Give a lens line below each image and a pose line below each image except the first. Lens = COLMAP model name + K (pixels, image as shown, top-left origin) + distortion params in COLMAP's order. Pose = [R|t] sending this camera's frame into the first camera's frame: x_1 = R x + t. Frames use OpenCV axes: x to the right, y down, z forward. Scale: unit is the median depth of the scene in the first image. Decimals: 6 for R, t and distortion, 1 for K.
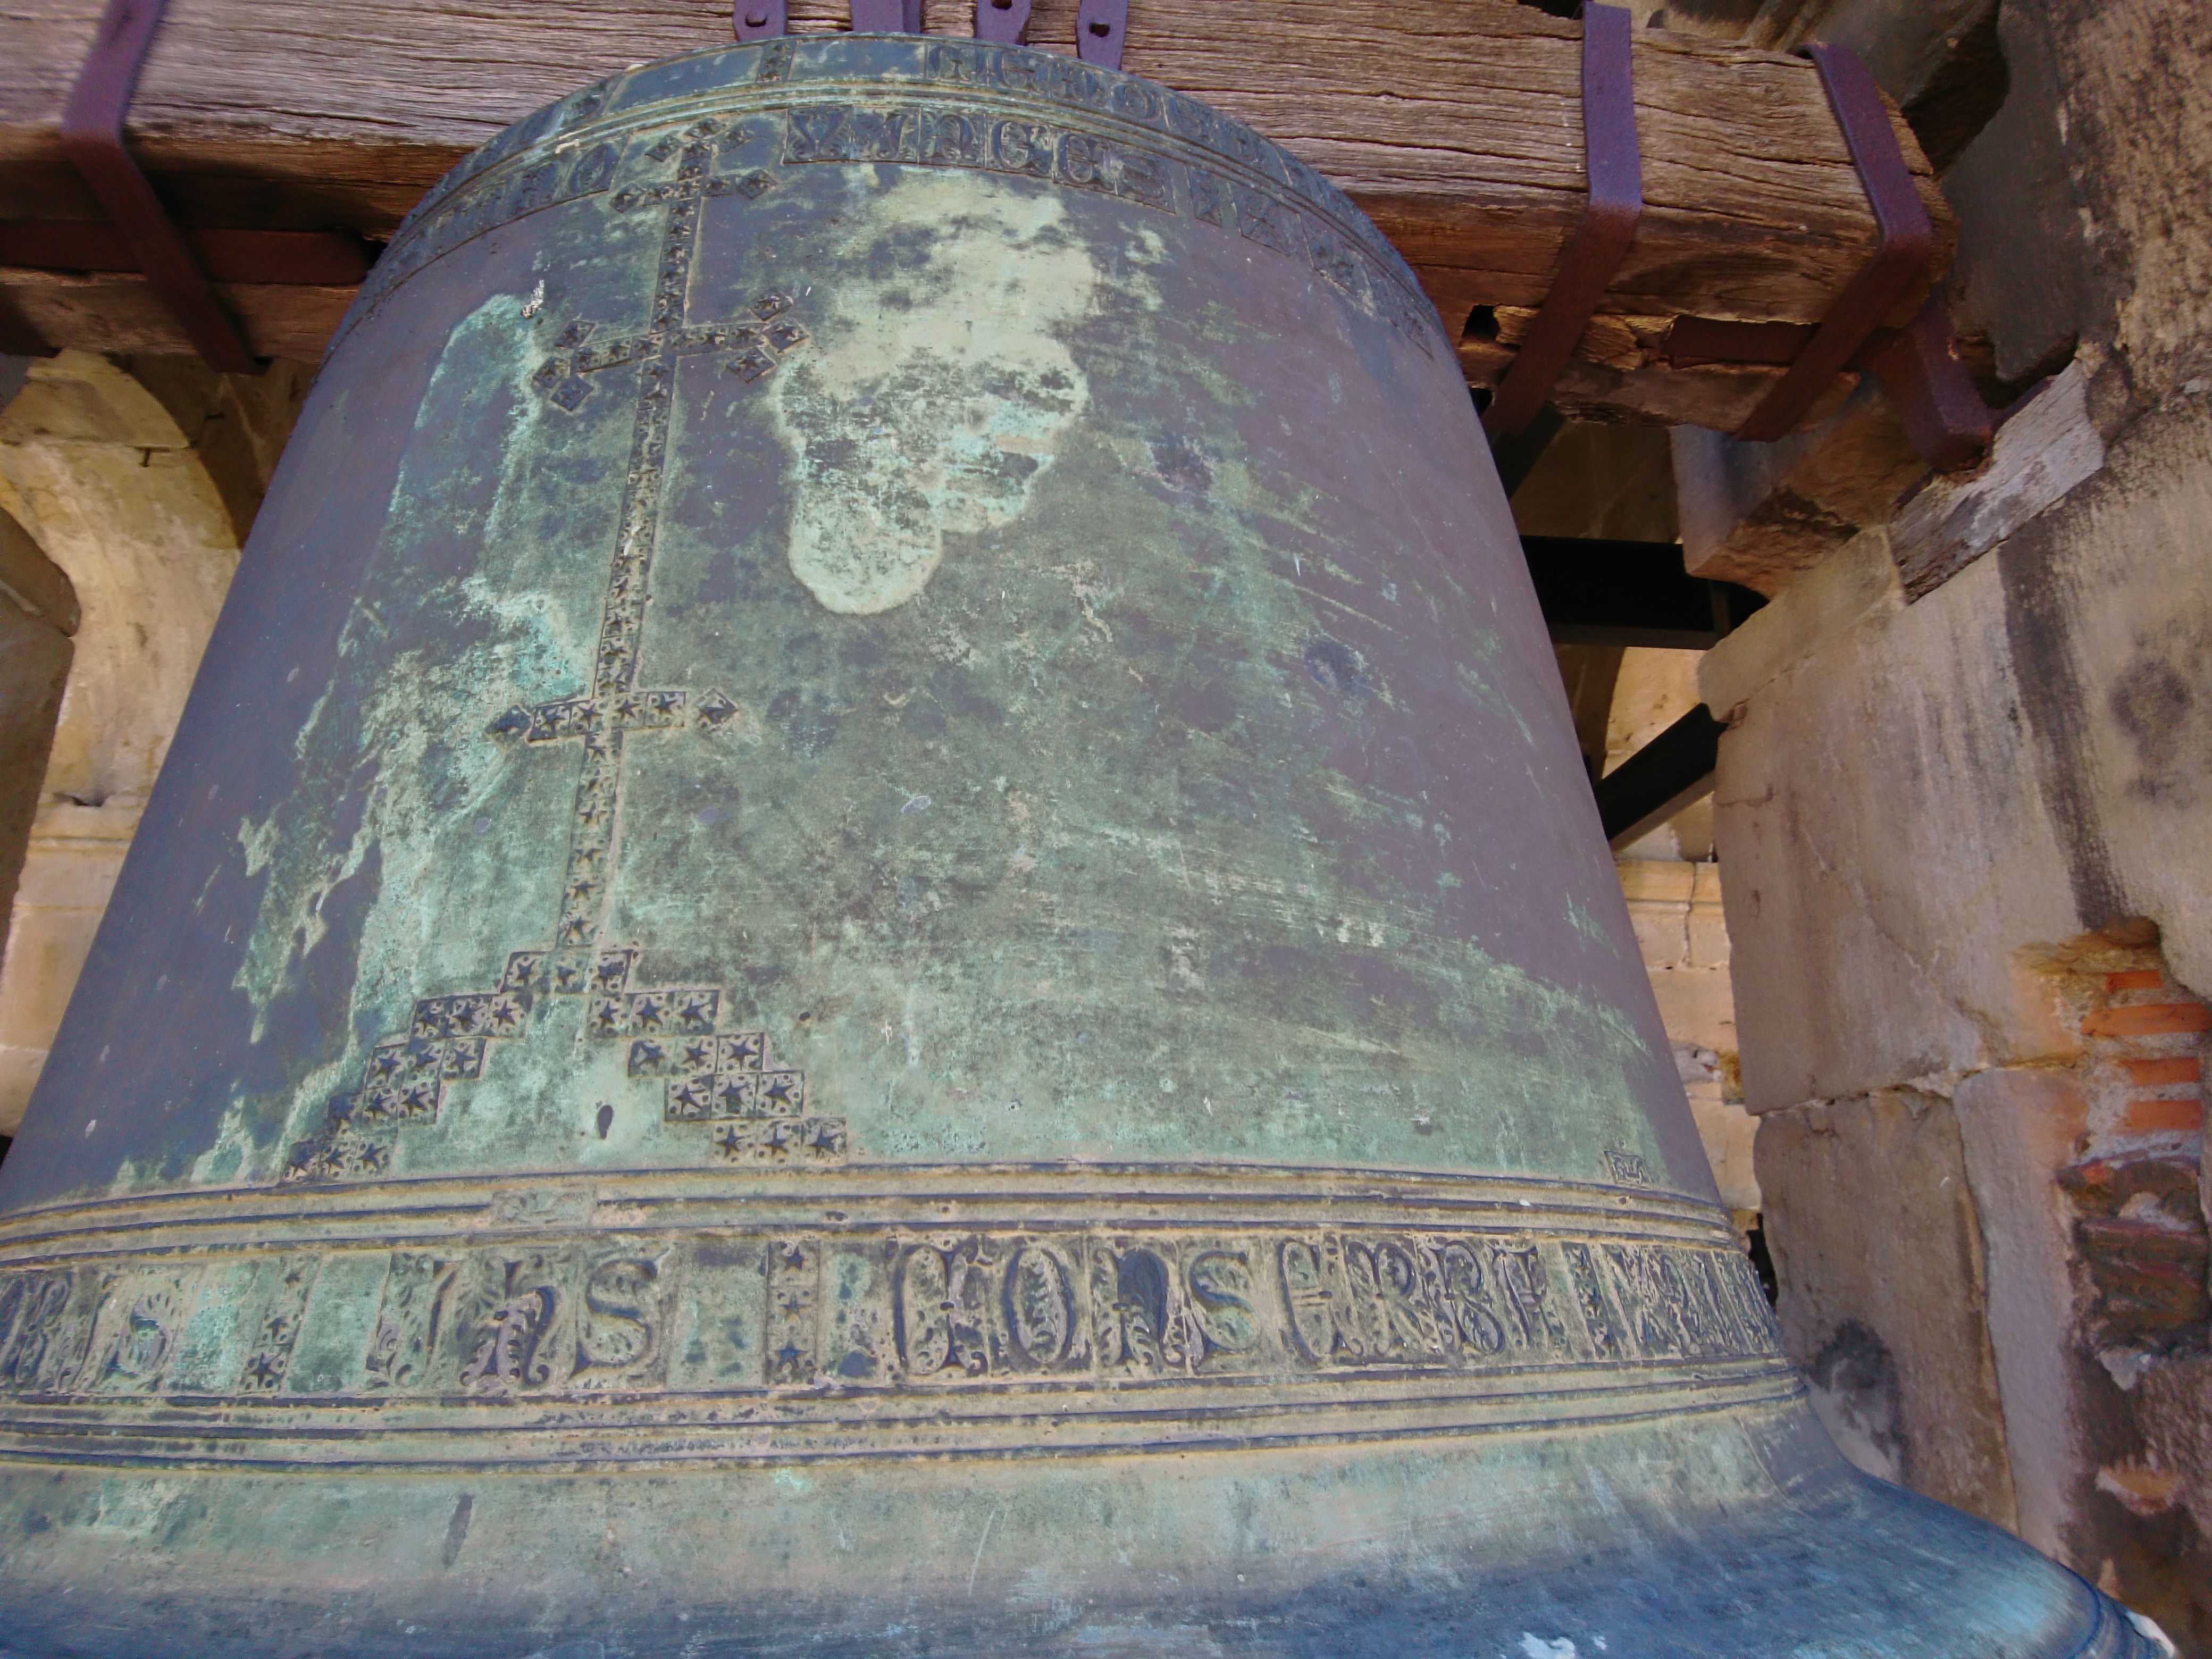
lens RADIAL K [[1409.1, 0, 1117.5], [0, 1409.1, 841.2], [0, 0, 1]] dist [-0.006193, -0.020334]
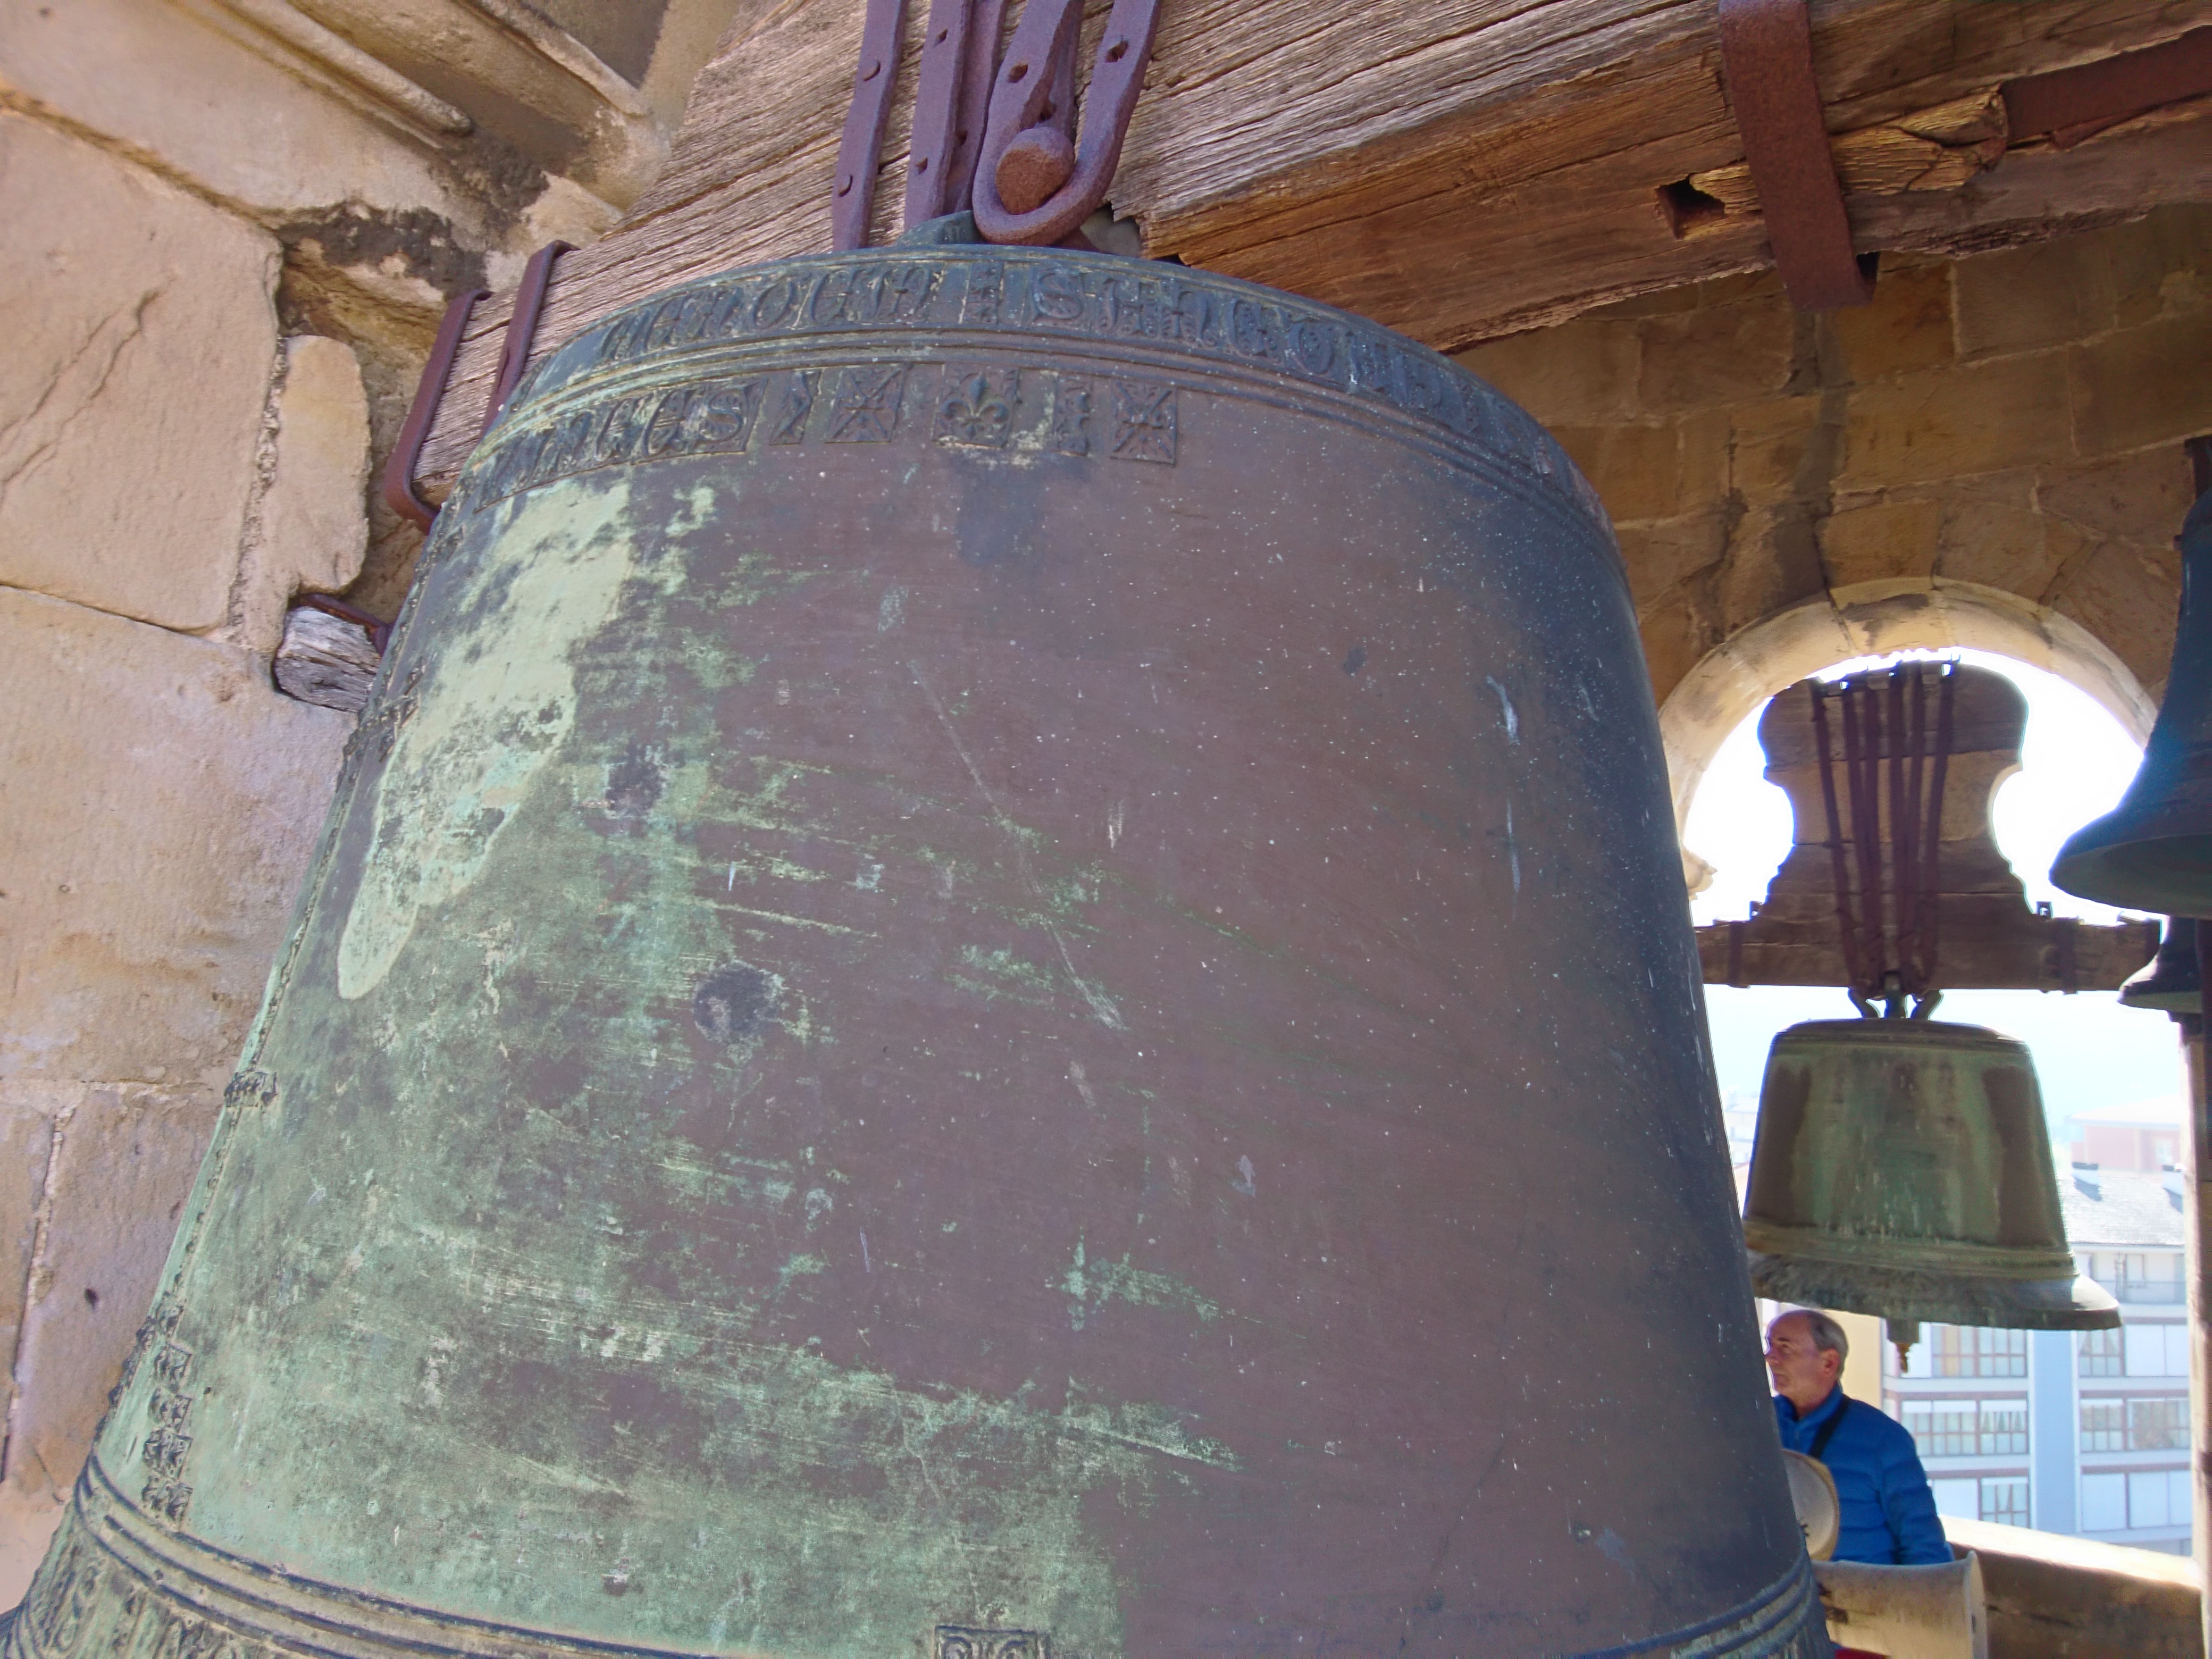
lens RADIAL K [[1409.1, 0, 1121.7], [0, 1409.1, 844.3], [0, 0, 1]] dist [-0.006193, -0.020334]
pose [[0.767734, -0.063975, -0.637568, 1.024395], [0.124842, 0.990870, 0.050903, -0.265481], [0.628490, -0.118676, 0.768711, 0.535476]]
